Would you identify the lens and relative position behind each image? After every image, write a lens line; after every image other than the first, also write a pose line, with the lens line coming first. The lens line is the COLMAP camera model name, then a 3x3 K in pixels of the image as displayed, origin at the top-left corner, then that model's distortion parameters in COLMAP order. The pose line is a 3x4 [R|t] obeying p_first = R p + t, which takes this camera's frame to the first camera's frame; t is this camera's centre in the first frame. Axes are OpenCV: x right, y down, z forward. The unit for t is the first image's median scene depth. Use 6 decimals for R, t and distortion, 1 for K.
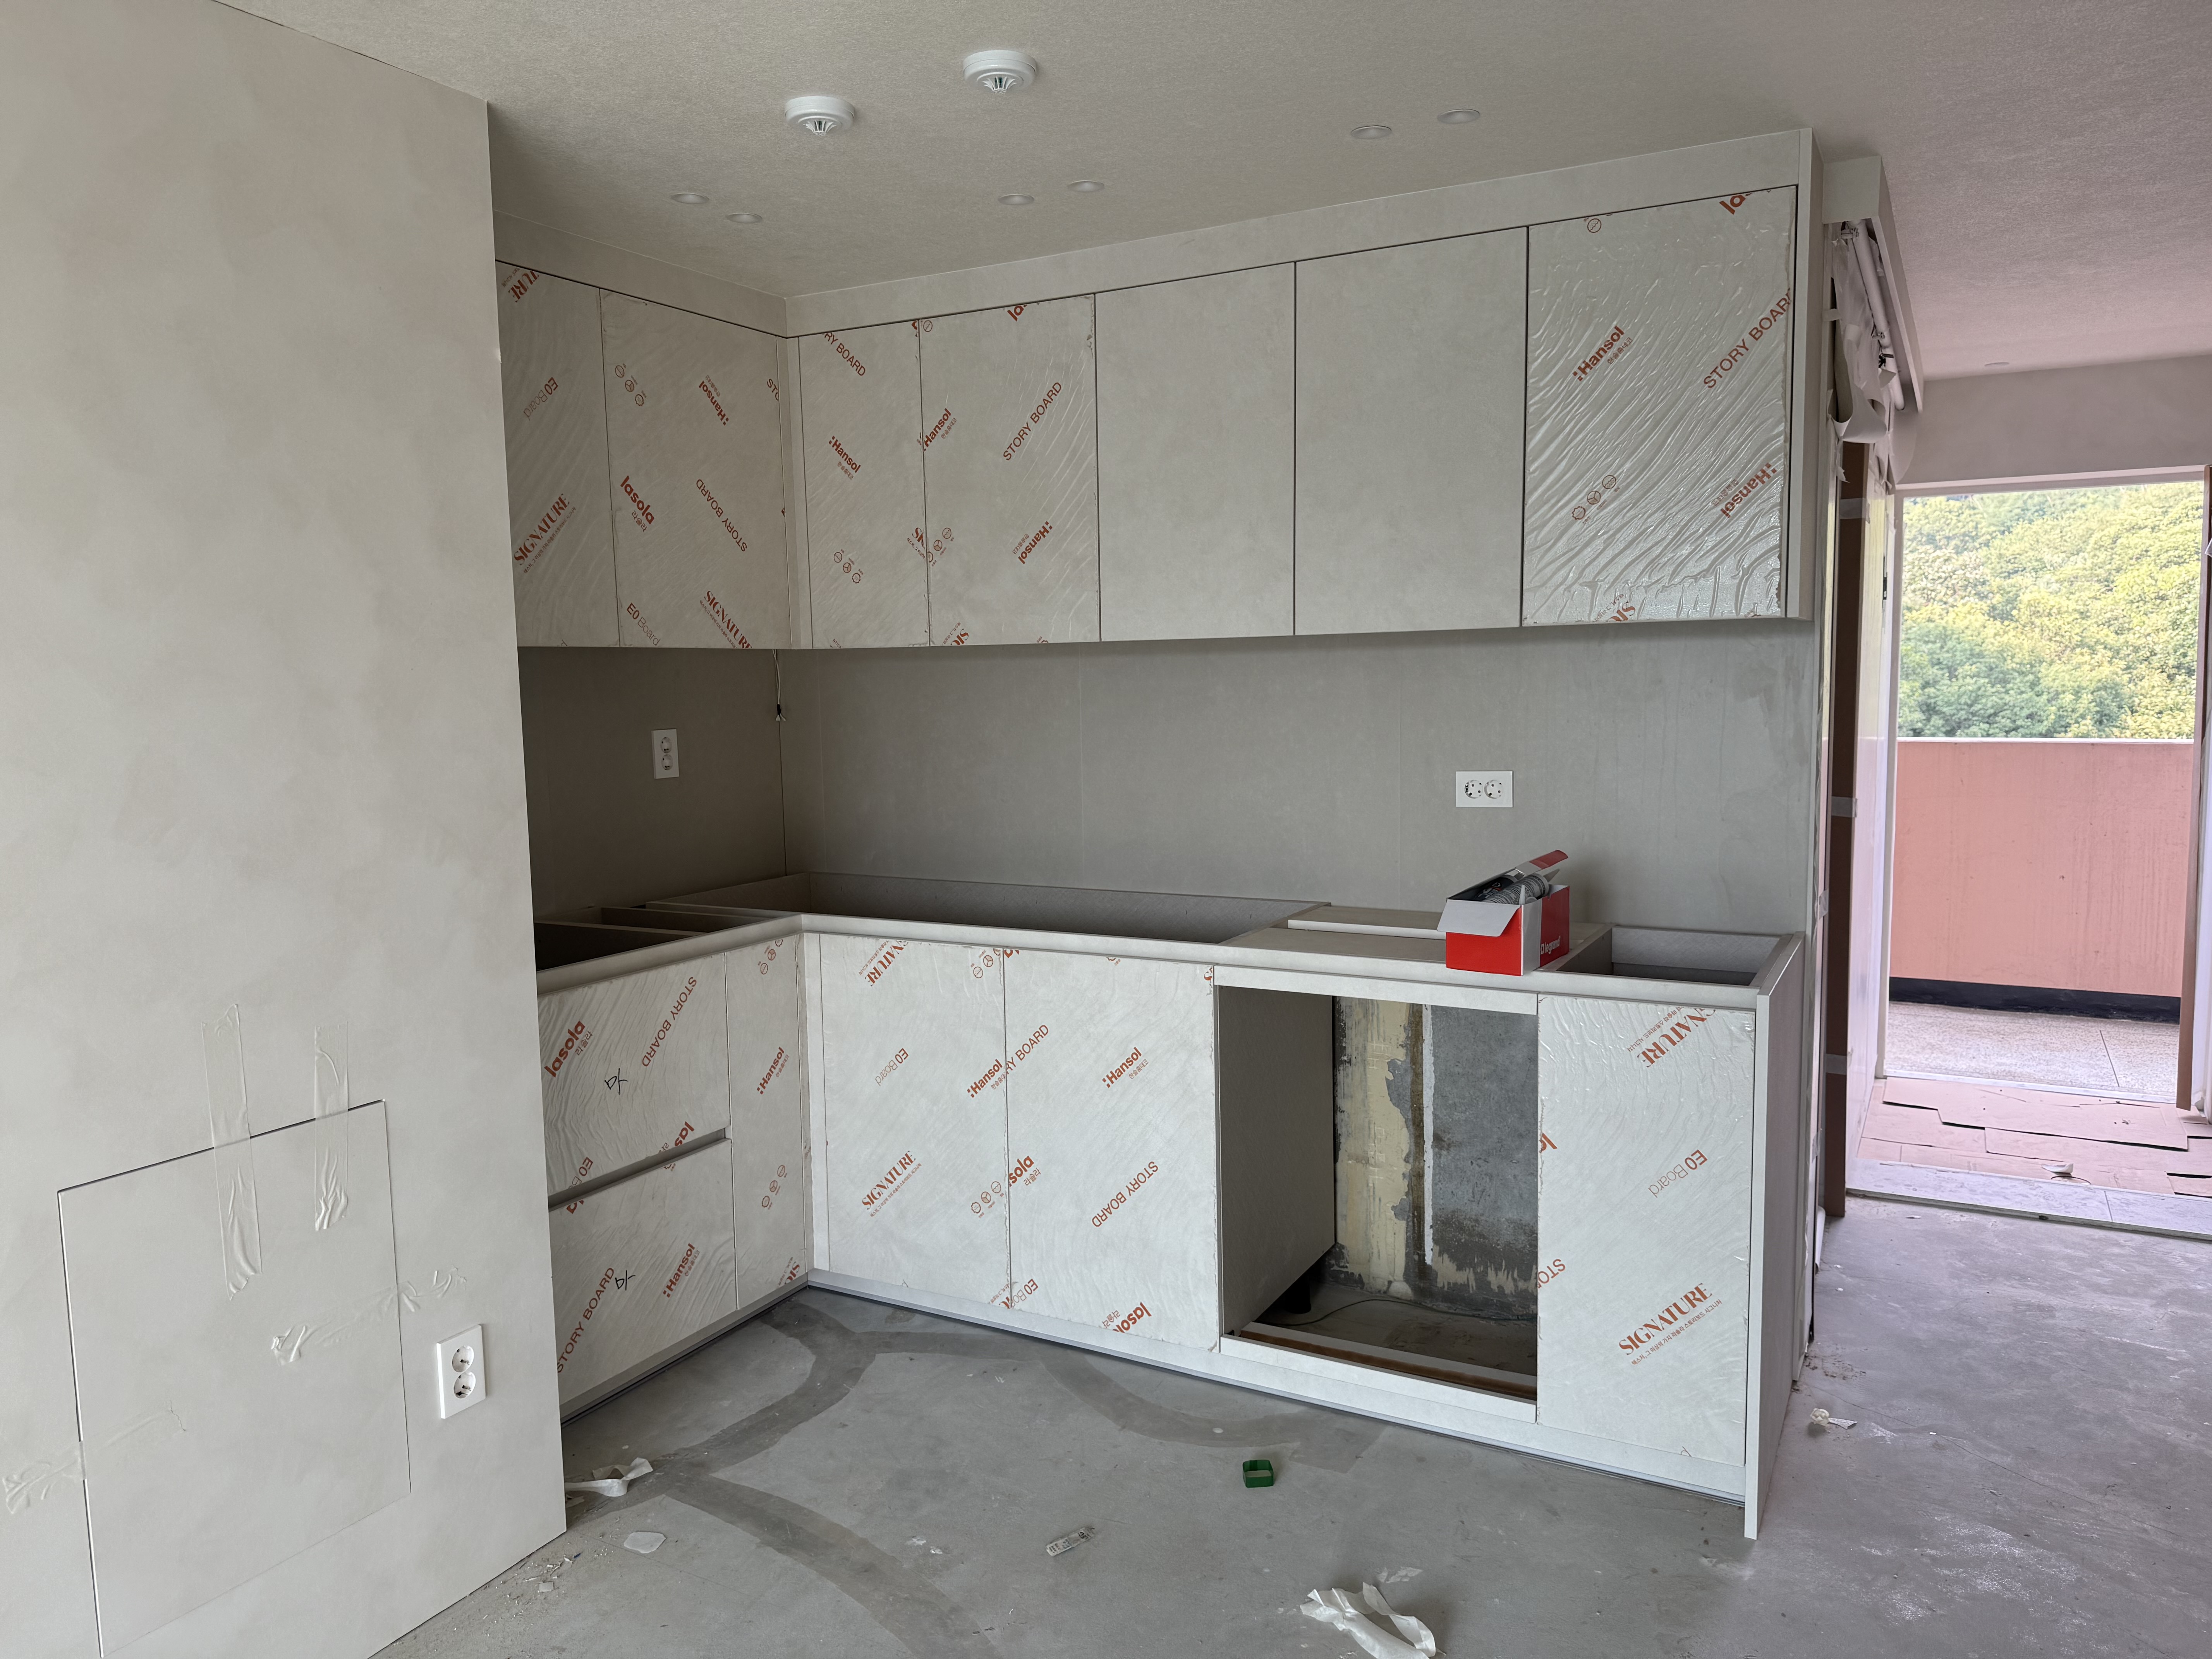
lens RADIAL K [[1560.1, 0, 1106.4], [0, 1560.1, 829.9], [0, 0, 1]] dist [-0.001417, -0.000592]
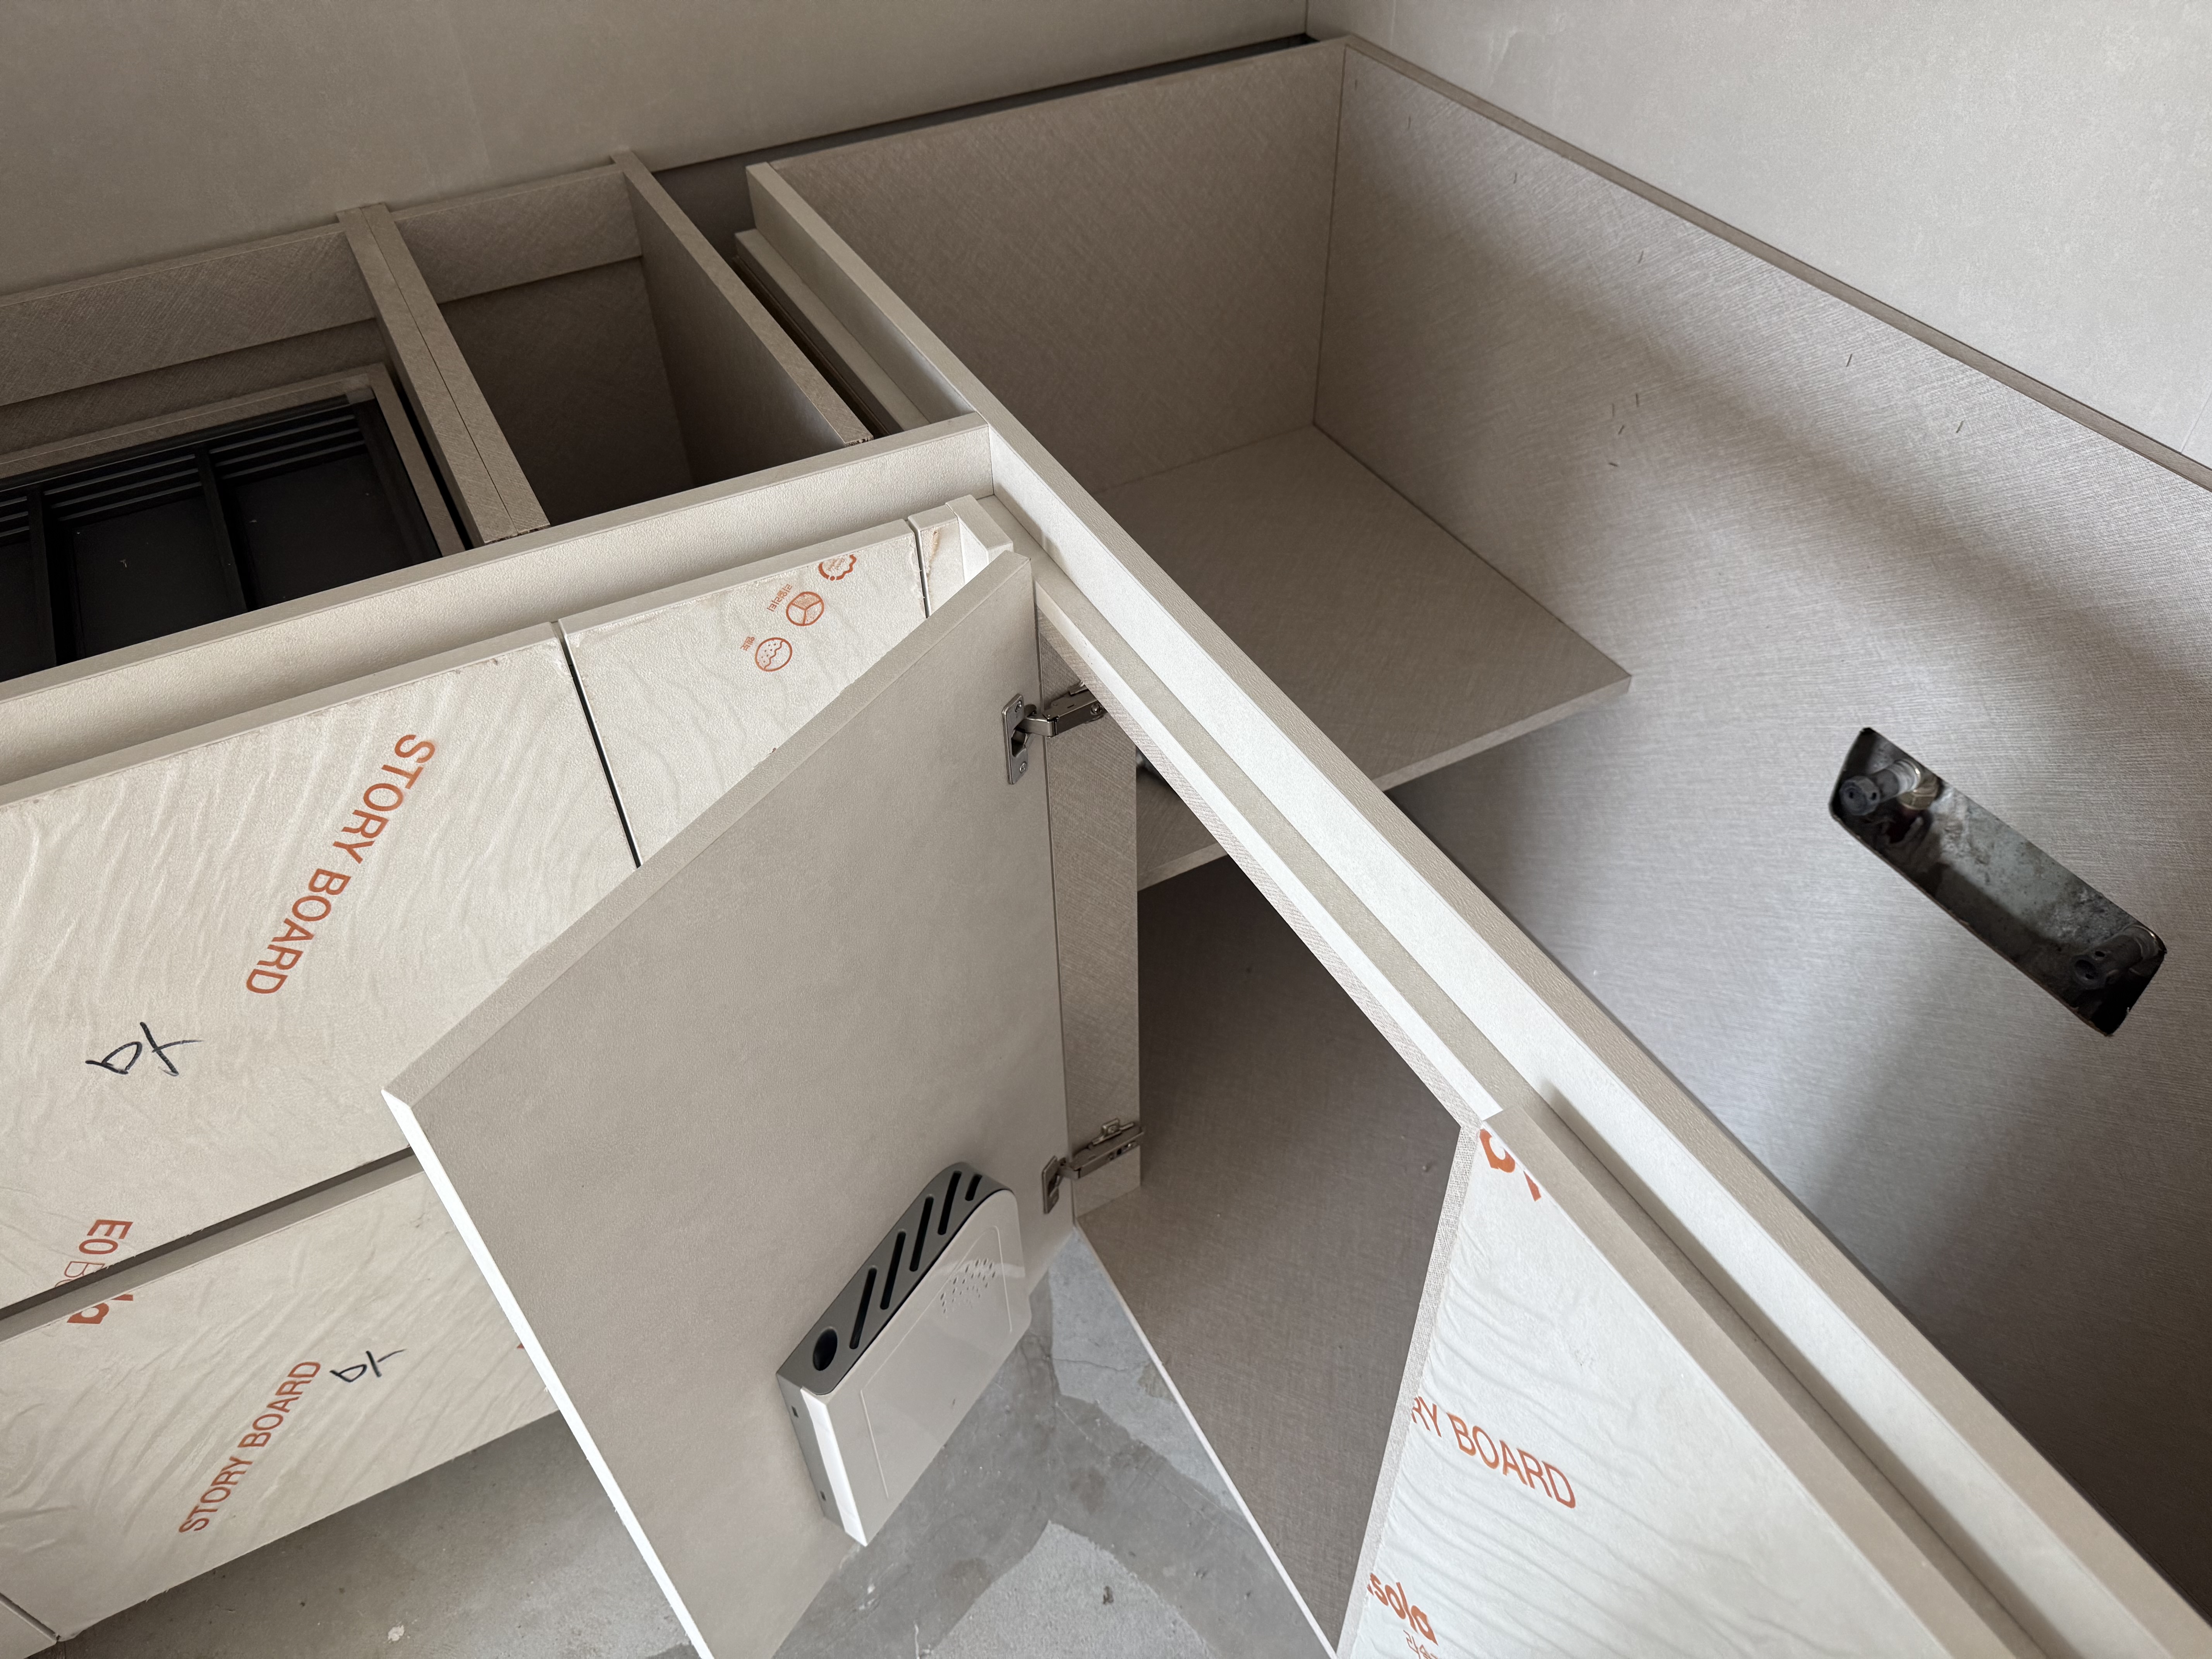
lens RADIAL K [[1560.1, 0, 1108.7], [0, 1560.1, 830.3], [0, 0, 1]] dist [-0.001417, -0.000592]
pose [[0.842812, 0.379408, -0.381729, -0.048291], [-0.053832, 0.765129, 0.641623, -0.078570], [0.535509, -0.520219, 0.665284, 0.880636]]
